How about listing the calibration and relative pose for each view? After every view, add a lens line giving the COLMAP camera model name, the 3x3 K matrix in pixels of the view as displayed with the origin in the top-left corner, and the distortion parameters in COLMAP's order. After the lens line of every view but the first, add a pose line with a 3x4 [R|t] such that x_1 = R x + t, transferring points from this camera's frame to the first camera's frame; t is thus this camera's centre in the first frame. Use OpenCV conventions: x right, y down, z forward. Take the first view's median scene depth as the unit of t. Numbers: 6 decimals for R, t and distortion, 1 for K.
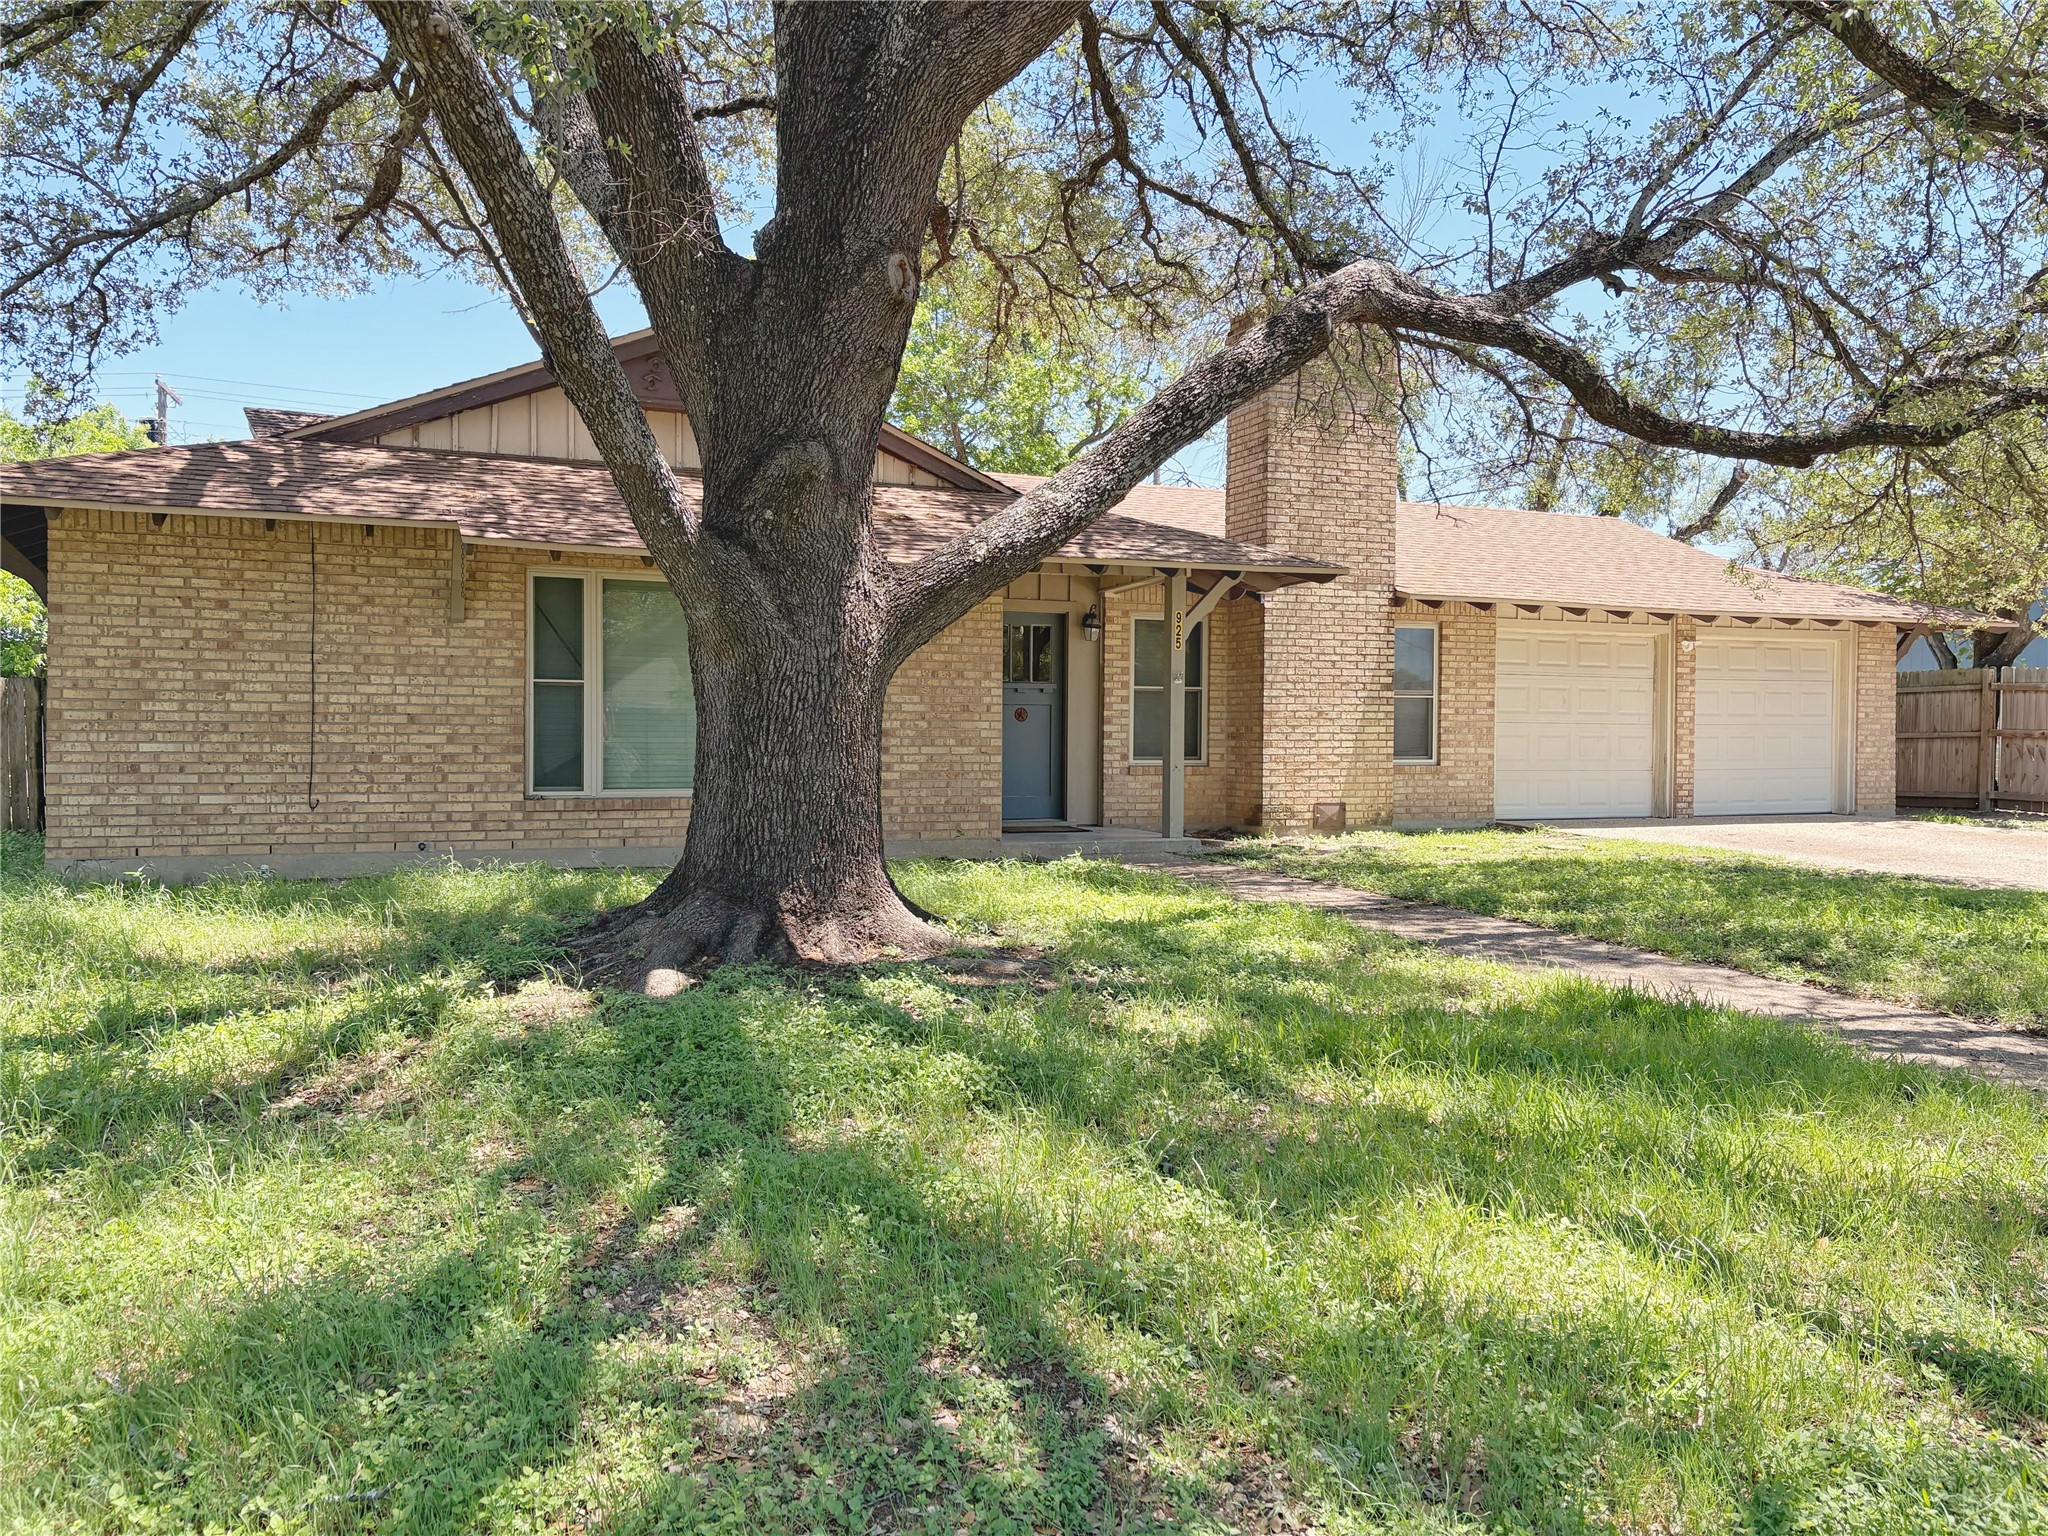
lens RADIAL K [[1546.3, 0, 1024.0], [0, 1546.3, 768.0], [0, 0, 1]] dist [0.012484, -0.002038]
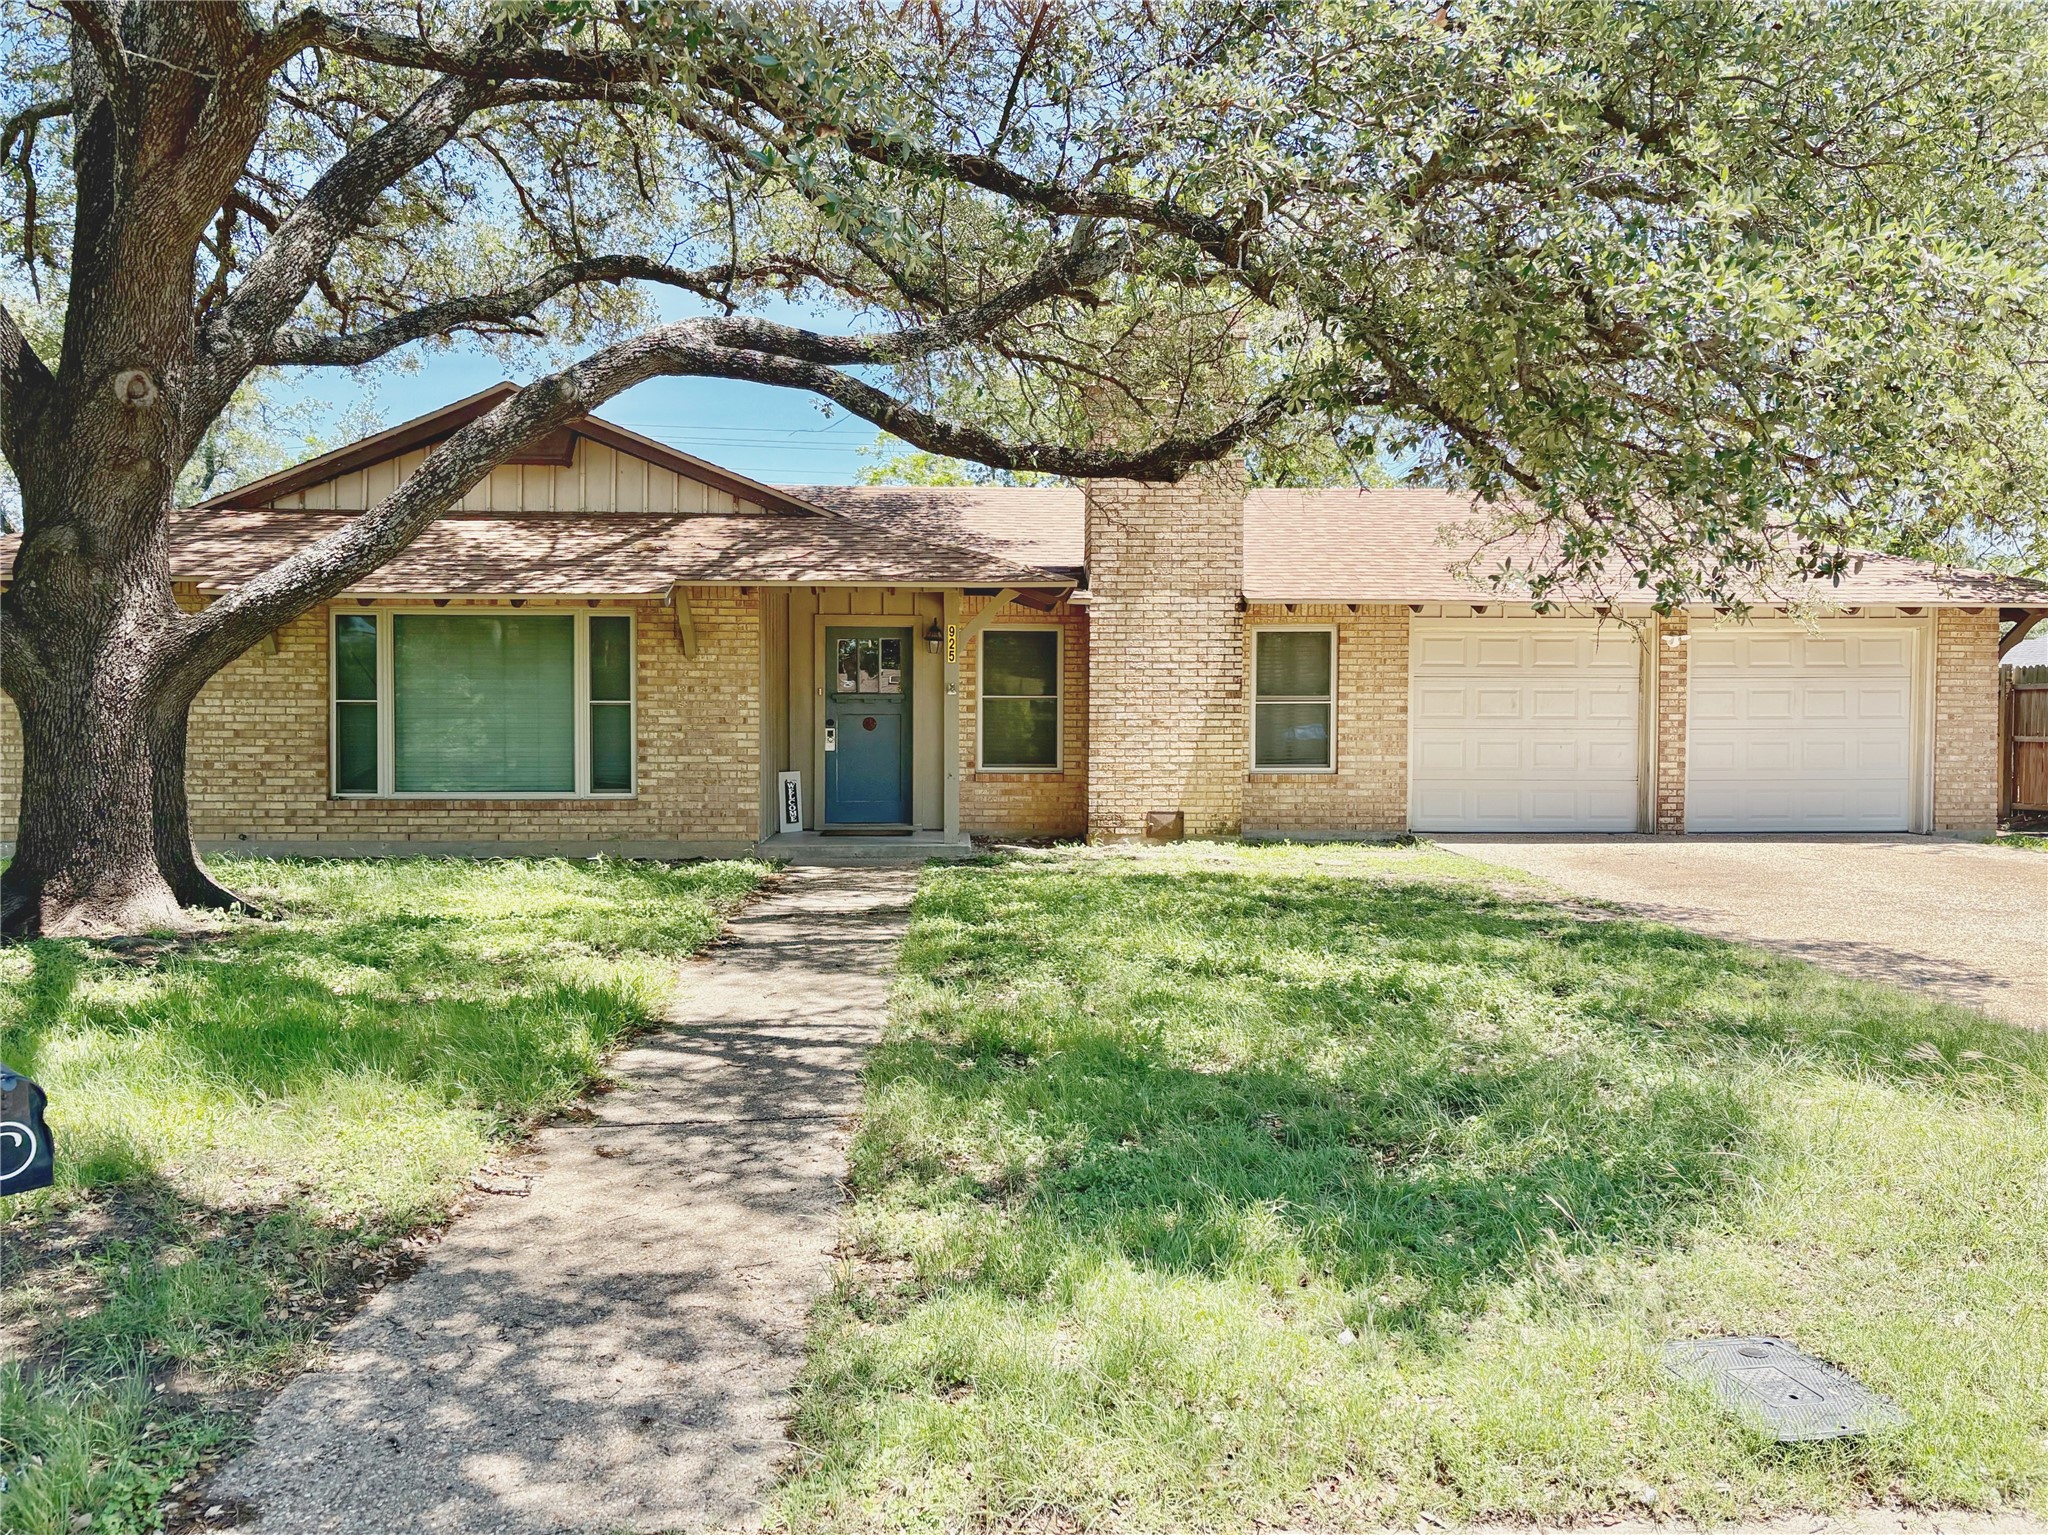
lens RADIAL K [[1567.9, 0, 1024.0], [0, 1567.9, 767.5], [0, 0, 1]] dist [0.039207, -0.000004]
pose [[0.938569, 0.005822, -0.345044, 0.466129], [-0.004902, 0.999982, 0.003537, -0.009055], [0.345058, -0.001628, 0.938580, 0.023854]]
